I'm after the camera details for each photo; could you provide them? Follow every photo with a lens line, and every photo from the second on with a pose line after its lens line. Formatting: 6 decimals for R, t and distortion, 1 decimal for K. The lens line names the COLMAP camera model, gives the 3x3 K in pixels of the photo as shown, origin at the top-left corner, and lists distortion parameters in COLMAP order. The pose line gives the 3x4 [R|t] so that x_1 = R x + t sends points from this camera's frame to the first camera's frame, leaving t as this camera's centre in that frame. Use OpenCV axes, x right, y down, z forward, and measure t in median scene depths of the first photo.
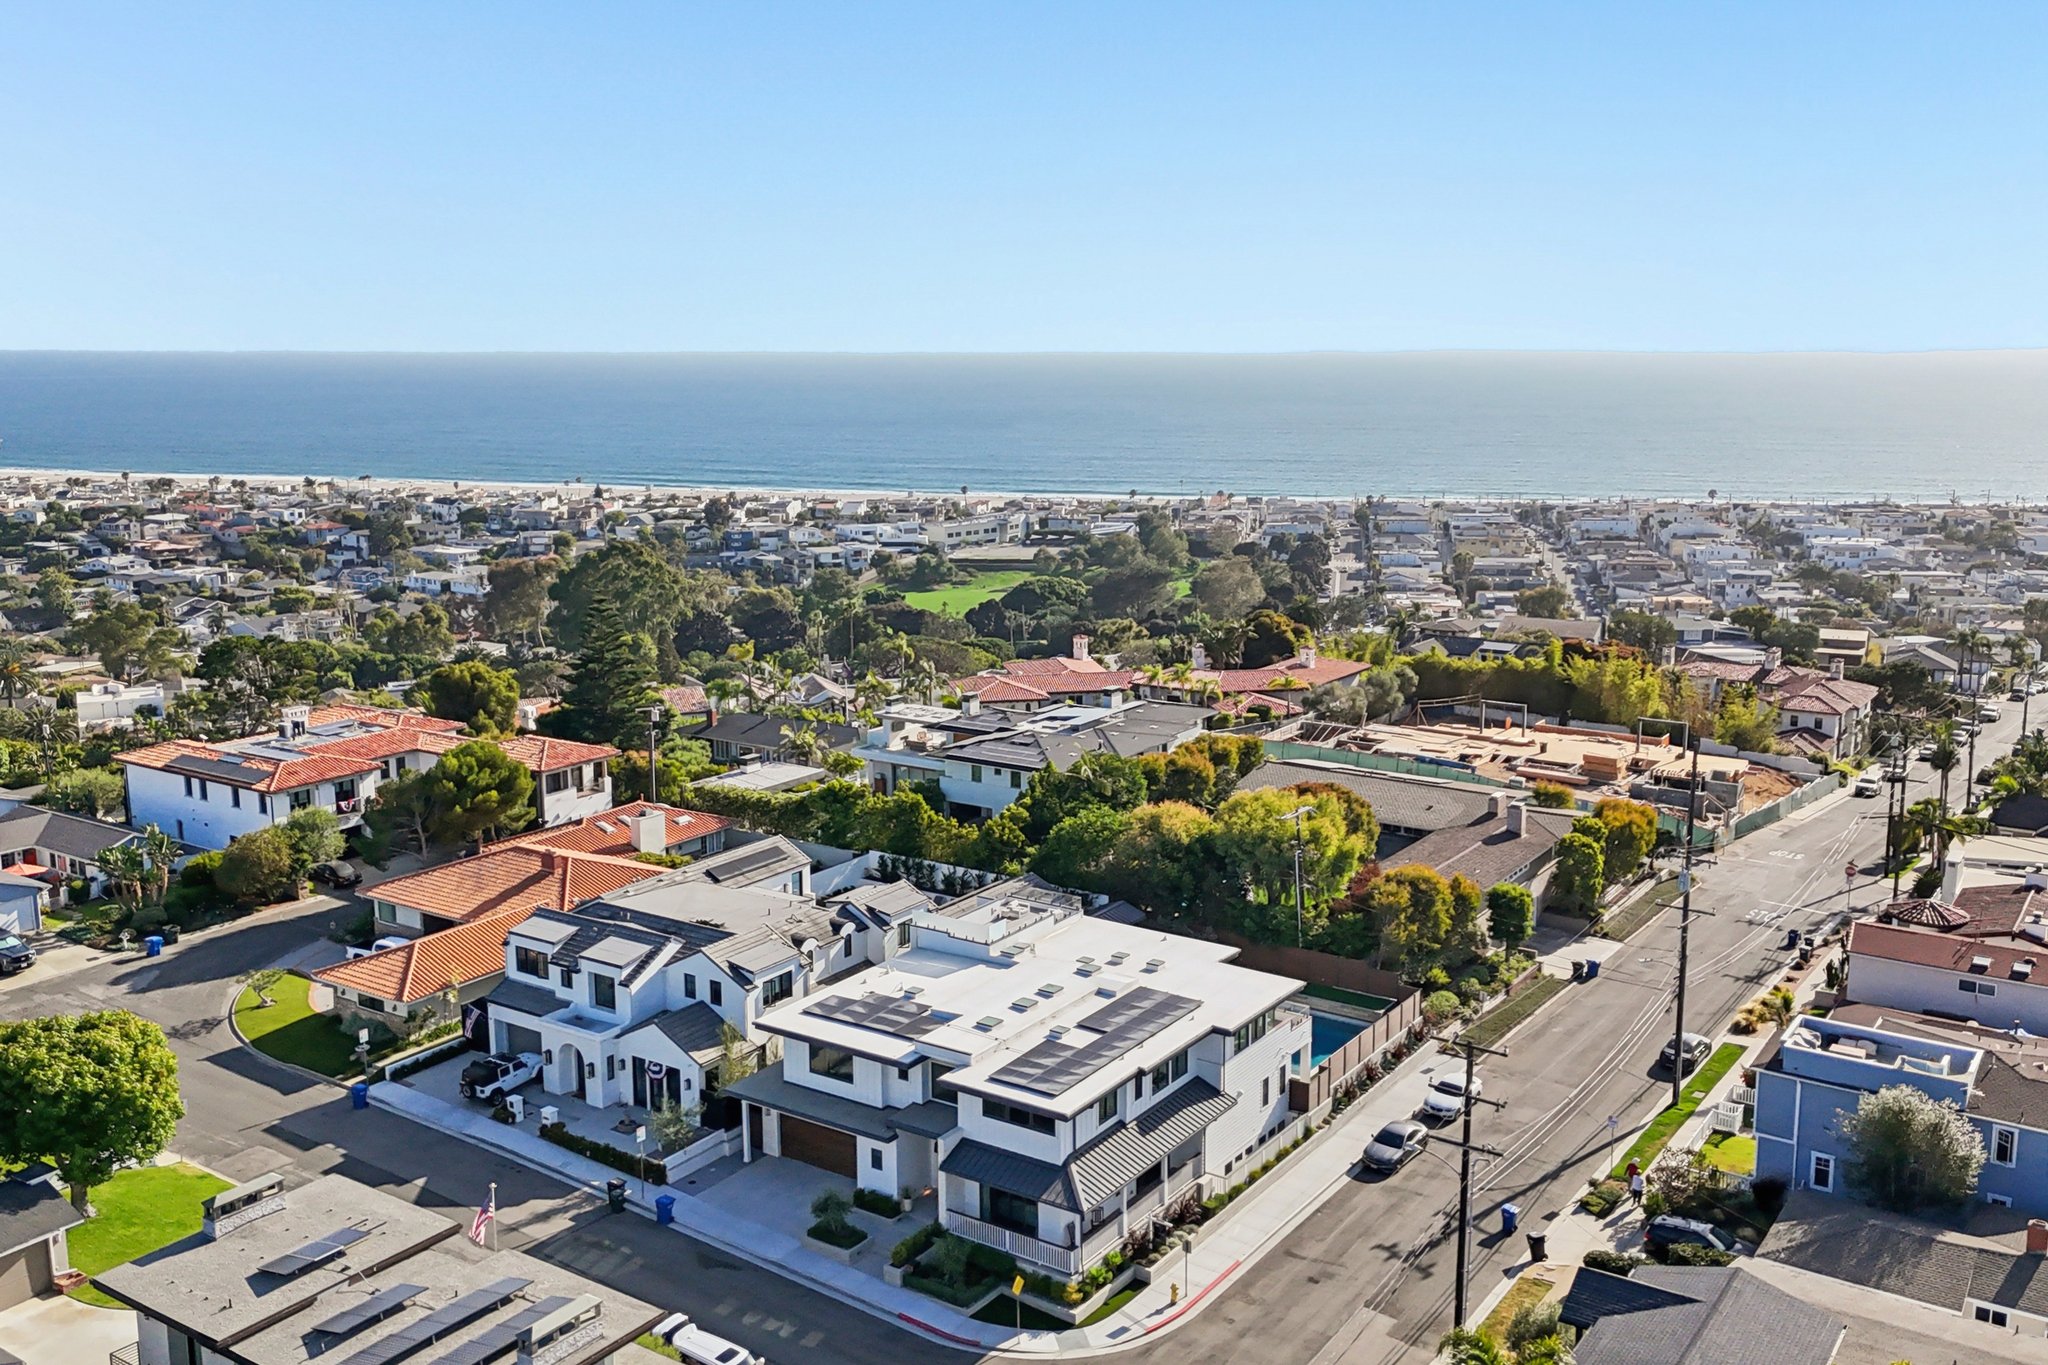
lens RADIAL K [[1795.2, 0, 1024.0], [0, 1795.2, 682.5], [0, 0, 1]] dist [0.123714, -0.165091]
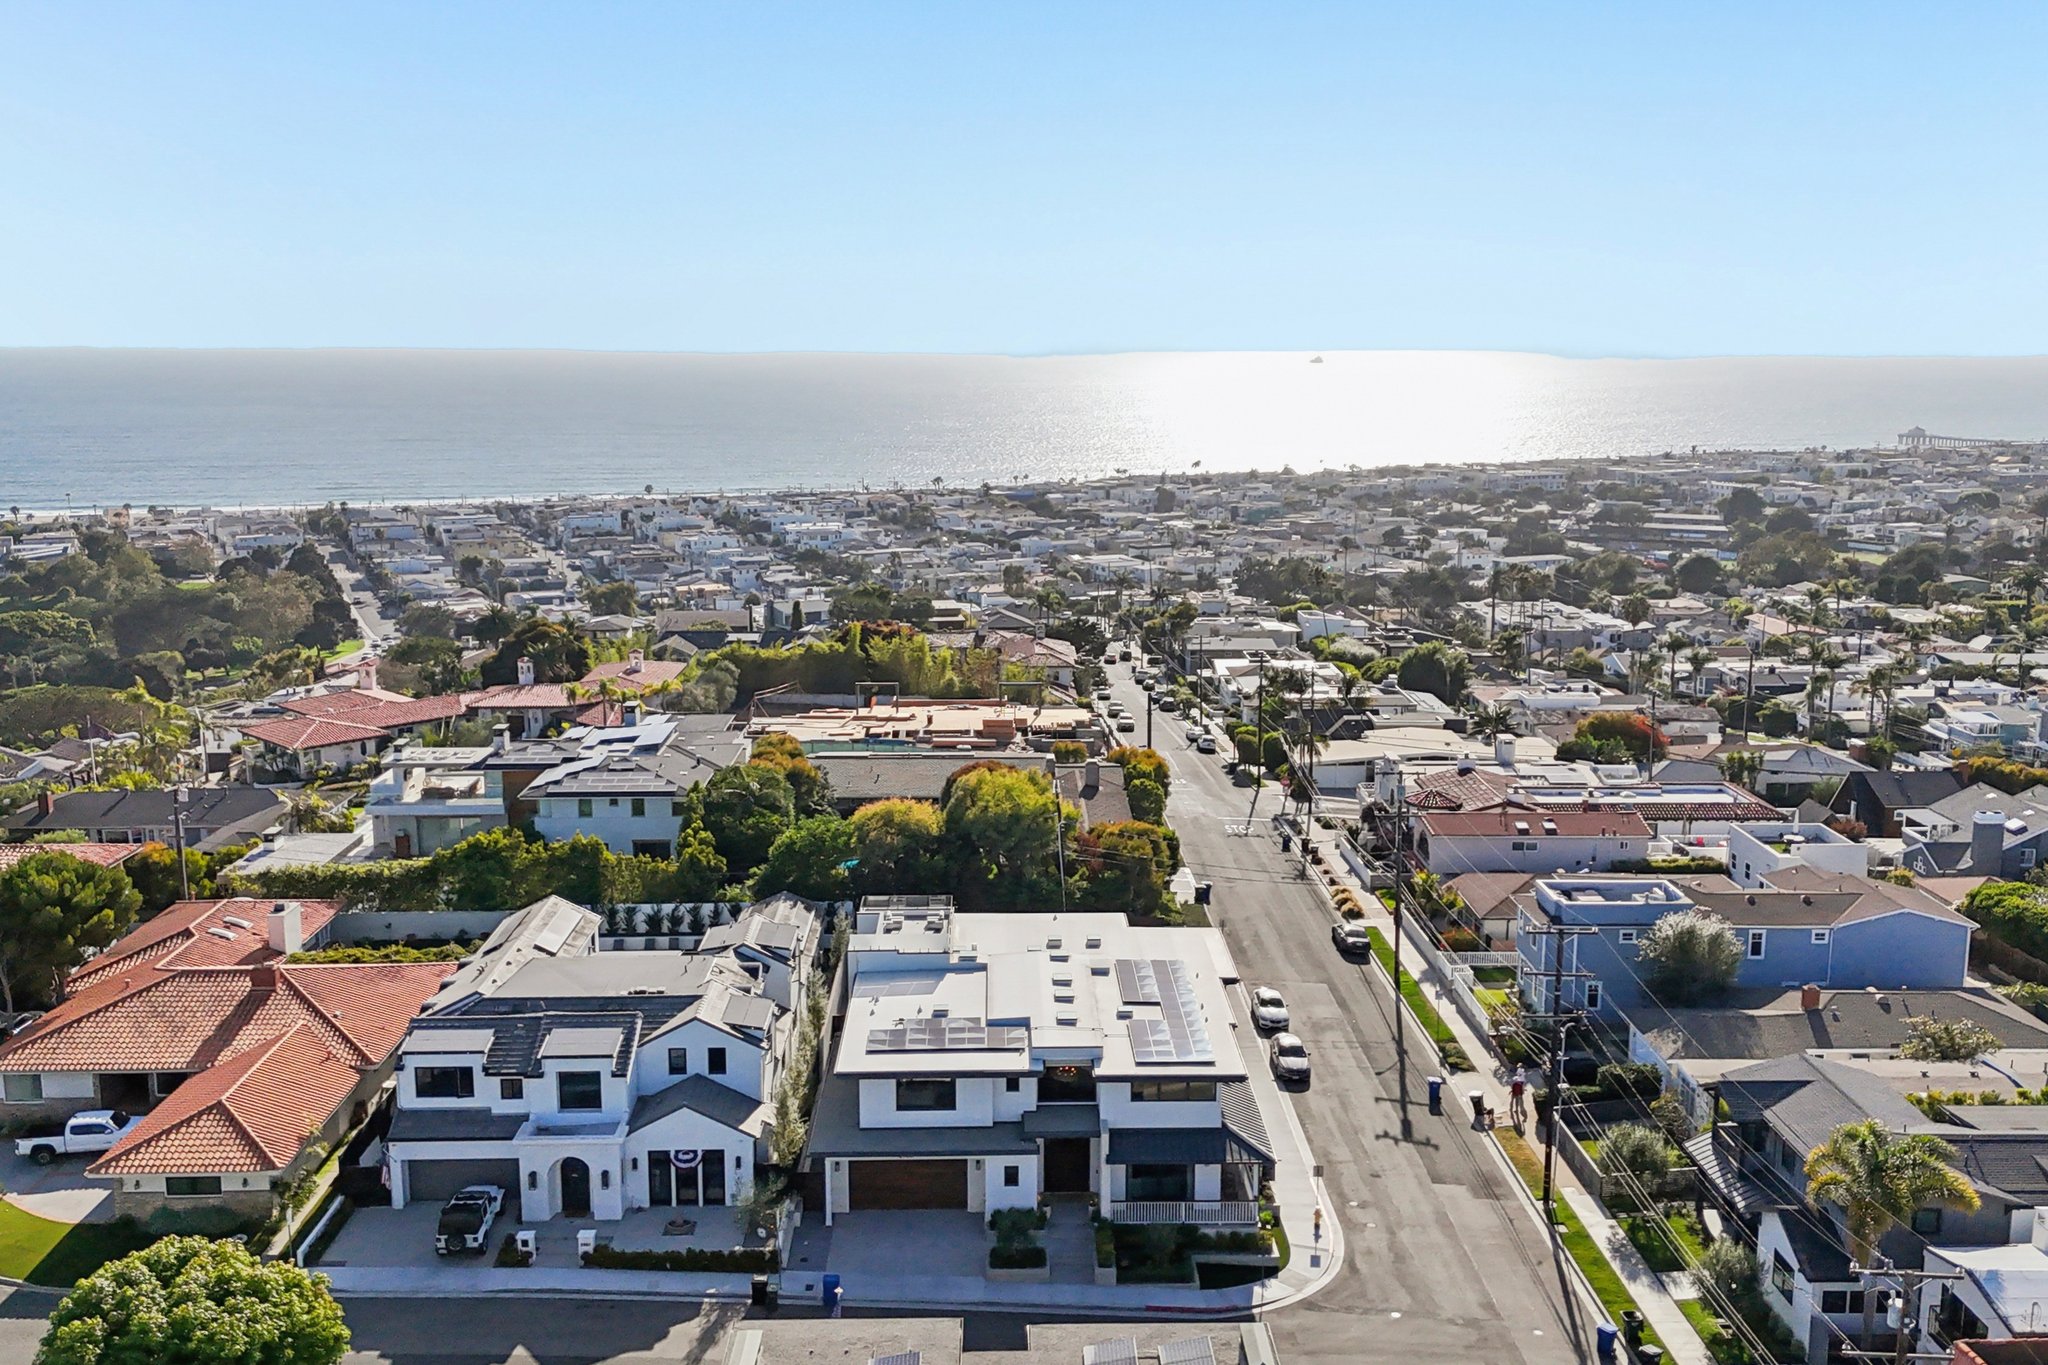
lens RADIAL K [[1795.2, 0, 1024.0], [0, 1795.2, 682.5], [0, 0, 1]] dist [0.123714, -0.165091]
pose [[0.814016, -0.102777, 0.571677, -0.544035], [0.102742, 0.994179, 0.032439, -0.029988], [-0.571683, 0.032329, 0.819837, 0.163442]]
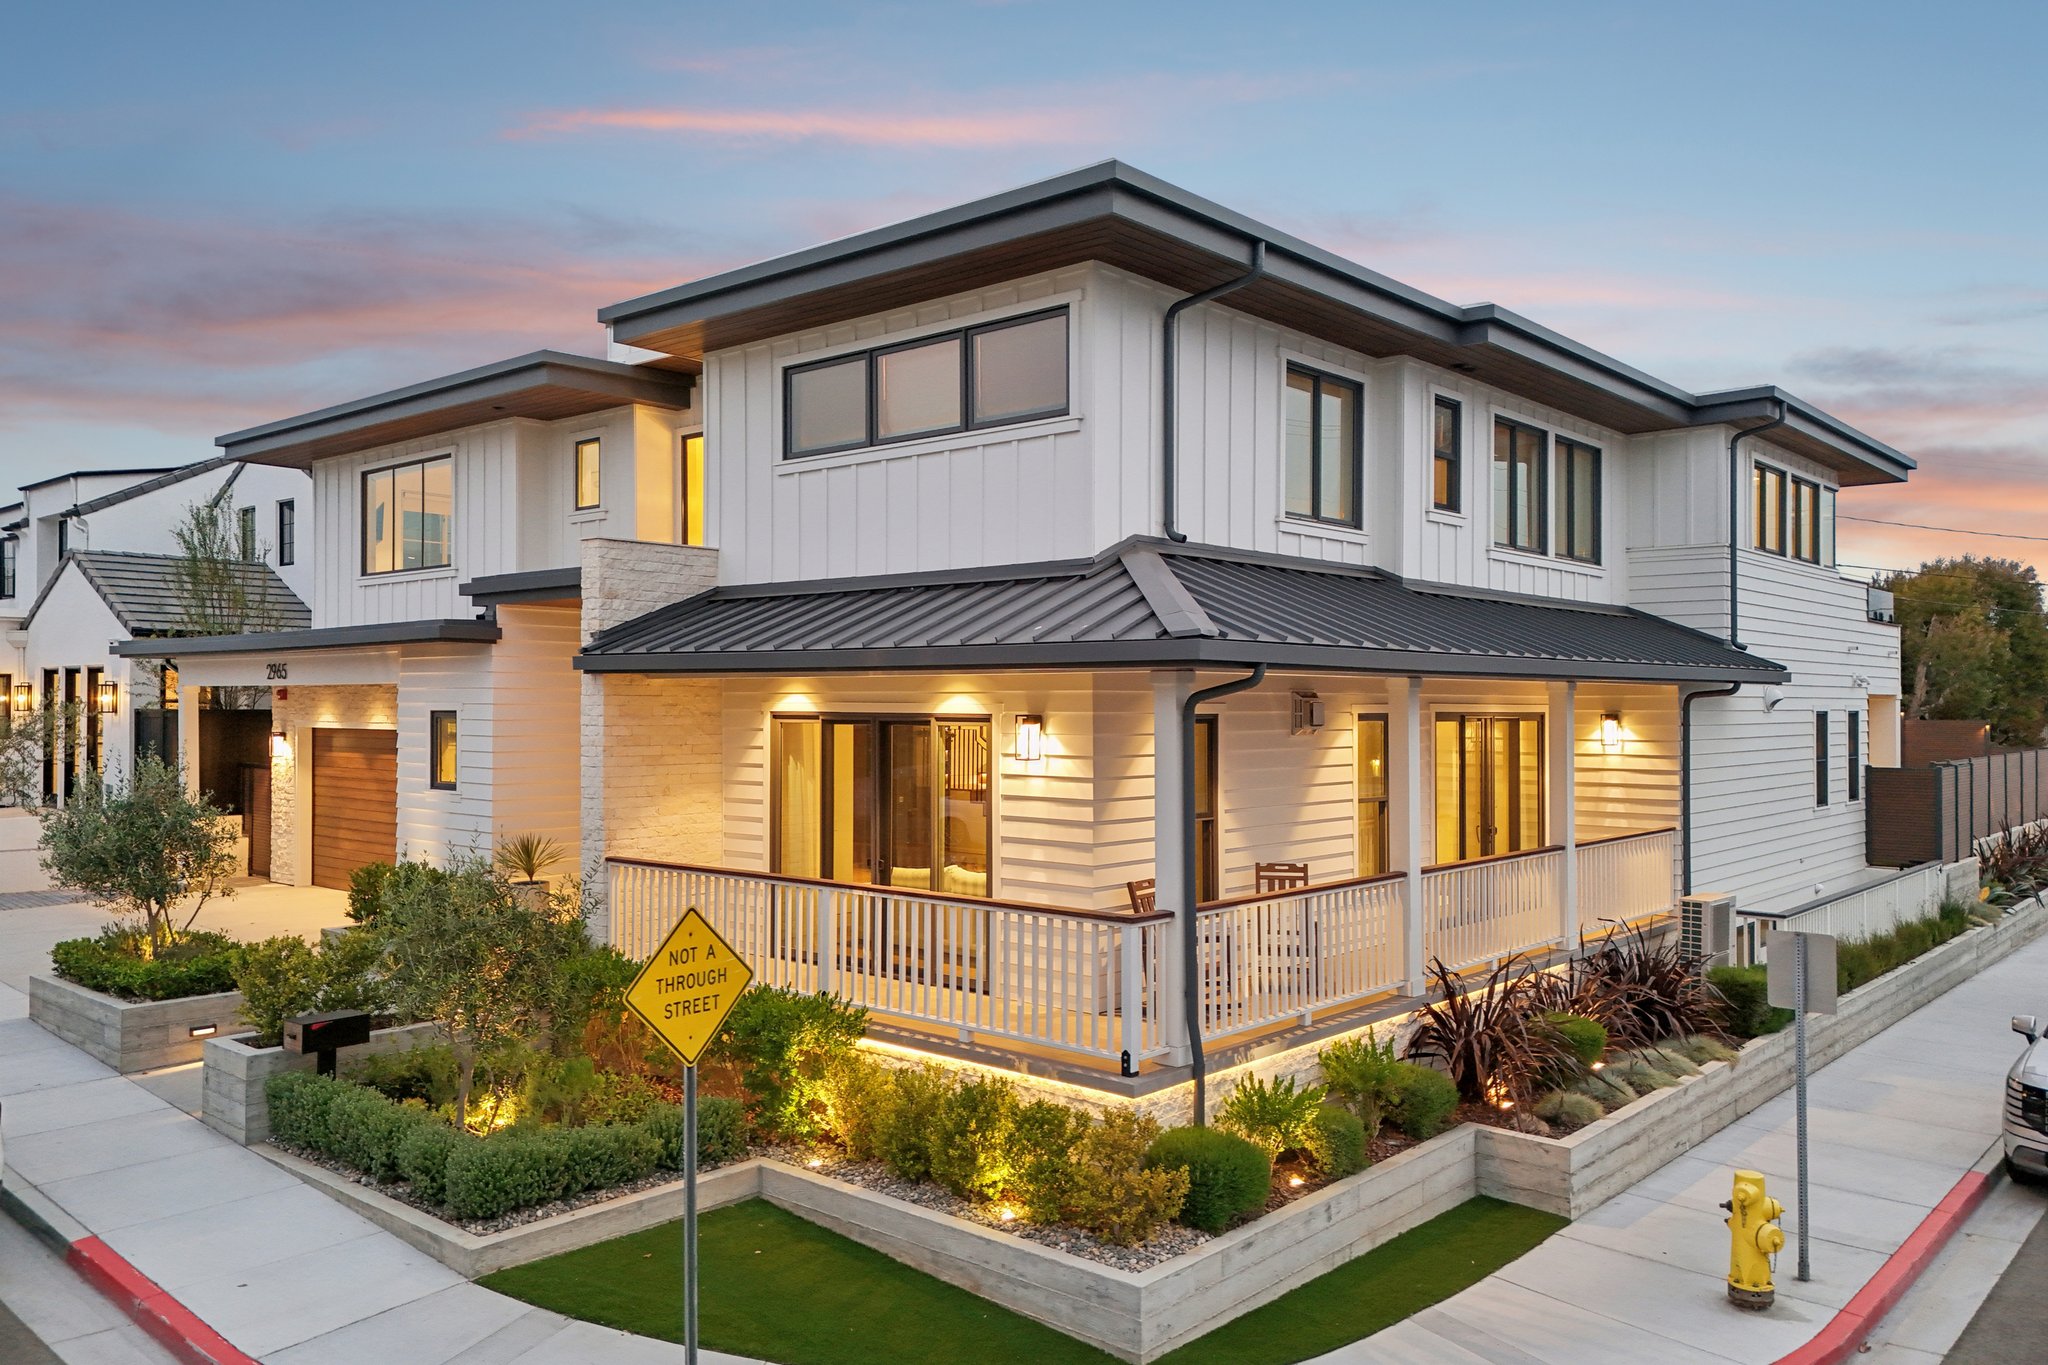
lens RADIAL K [[1503.5, 0, 1024.1], [0, 1503.5, 702.9], [0, 0, 1]] dist [0.091281, -0.081499]
pose [[0.992129, 0.004862, -0.125129, 0.028525], [-0.027540, 0.983252, -0.180157, 0.263211], [0.122157, 0.182185, 0.975646, 0.705359]]
